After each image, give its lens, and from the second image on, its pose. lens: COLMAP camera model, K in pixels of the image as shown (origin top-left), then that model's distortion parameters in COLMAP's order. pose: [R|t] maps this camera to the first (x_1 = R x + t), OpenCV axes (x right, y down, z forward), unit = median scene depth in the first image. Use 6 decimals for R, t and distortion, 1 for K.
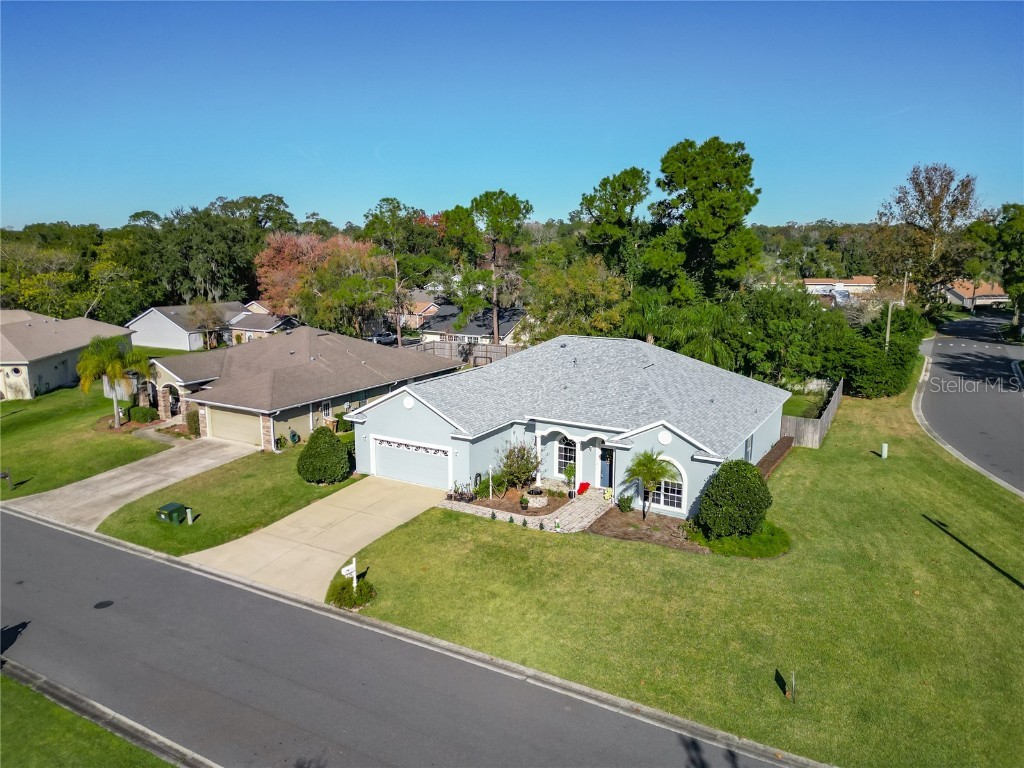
lens RADIAL K [[714.7, 0, 512.0], [0, 714.7, 384.0], [0, 0, 1]] dist [0.069306, -0.072278]
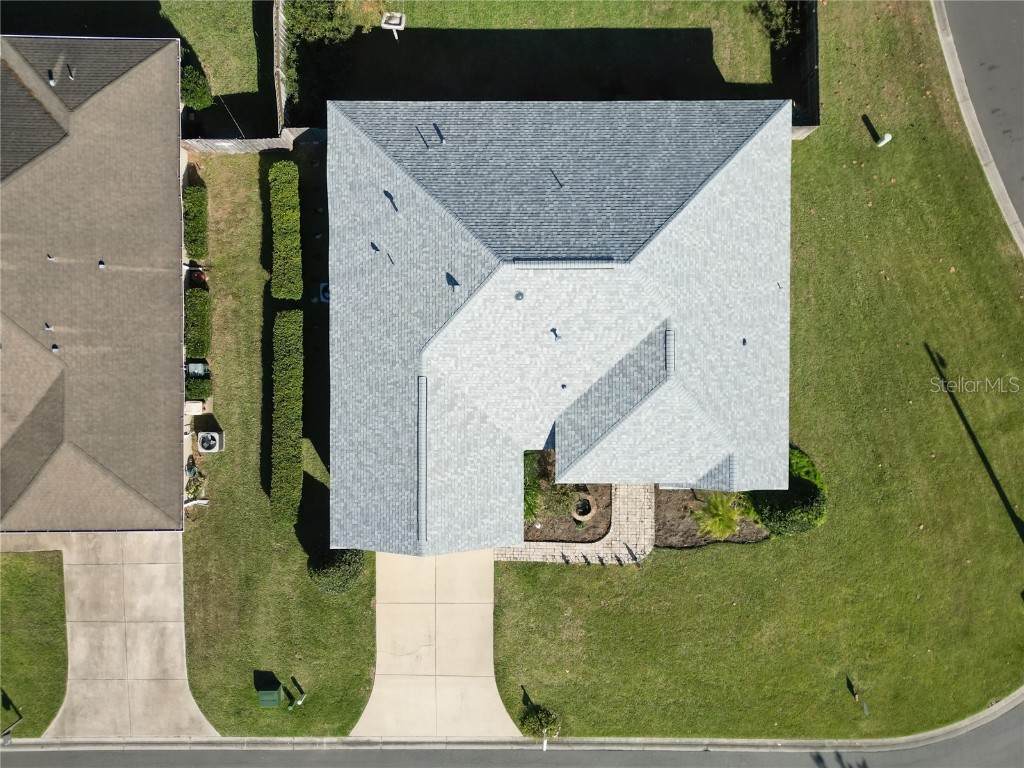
lens RADIAL K [[714.7, 0, 512.0], [0, 714.7, 384.0], [0, 0, 1]] dist [0.069306, -0.072278]
pose [[0.863516, -0.504319, 0.001514, 0.031013], [0.086346, 0.150800, 0.984786, -0.815449], [-0.496875, -0.850248, 0.173764, 0.994649]]
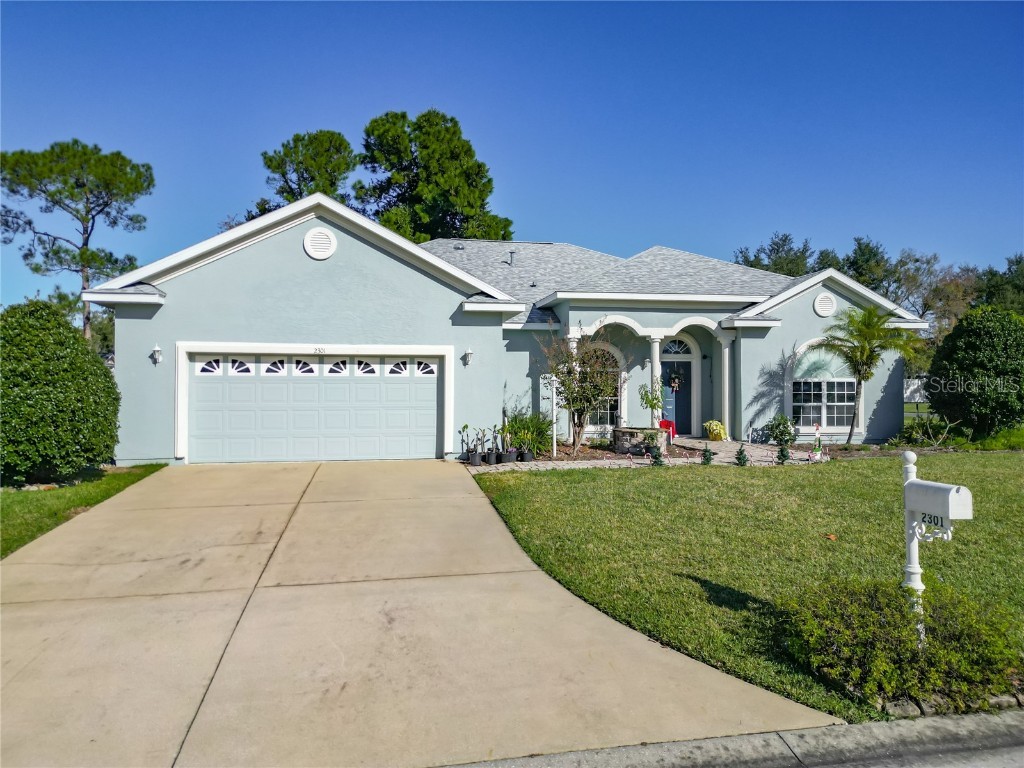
lens RADIAL K [[714.7, 0, 512.0], [0, 714.7, 384.0], [0, 0, 1]] dist [0.069306, -0.072278]
pose [[0.756896, 0.004568, 0.653519, -0.332512], [0.124751, 0.980578, -0.151339, 0.179173], [-0.641518, 0.196075, 0.741626, 0.679996]]
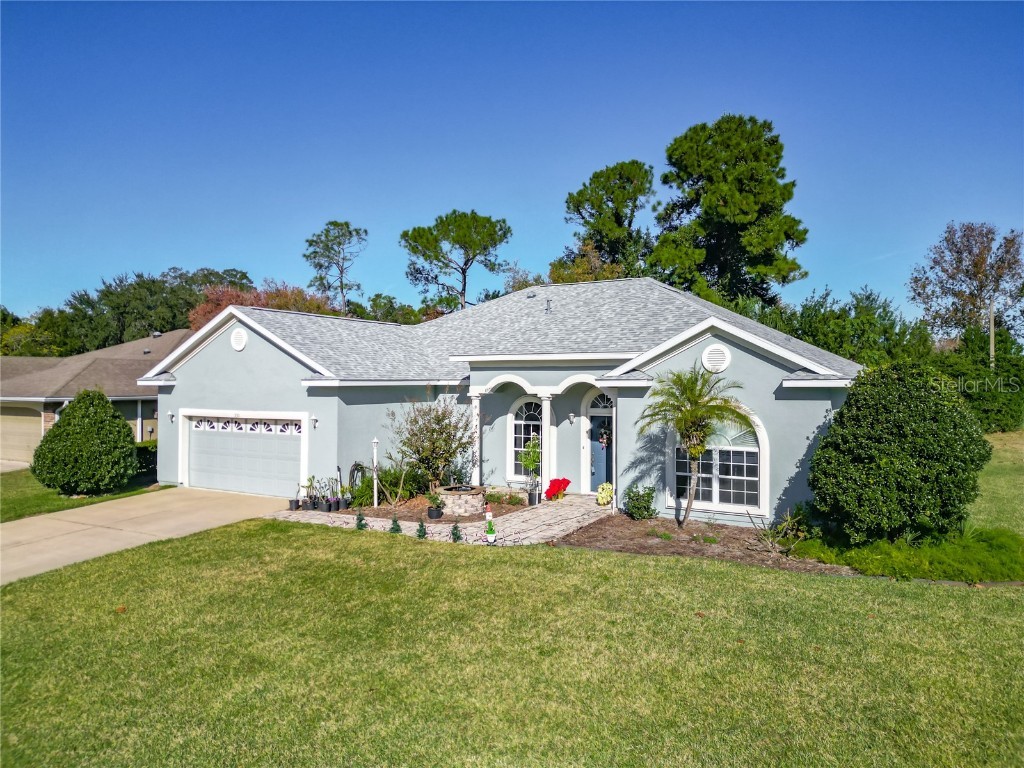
lens RADIAL K [[714.7, 0, 512.0], [0, 714.7, 384.0], [0, 0, 1]] dist [0.069306, -0.072278]
pose [[0.999988, -0.001844, -0.004496, 0.069734], [0.000982, 0.982764, -0.184862, 0.167855], [0.004759, 0.184855, 0.982754, 0.477673]]
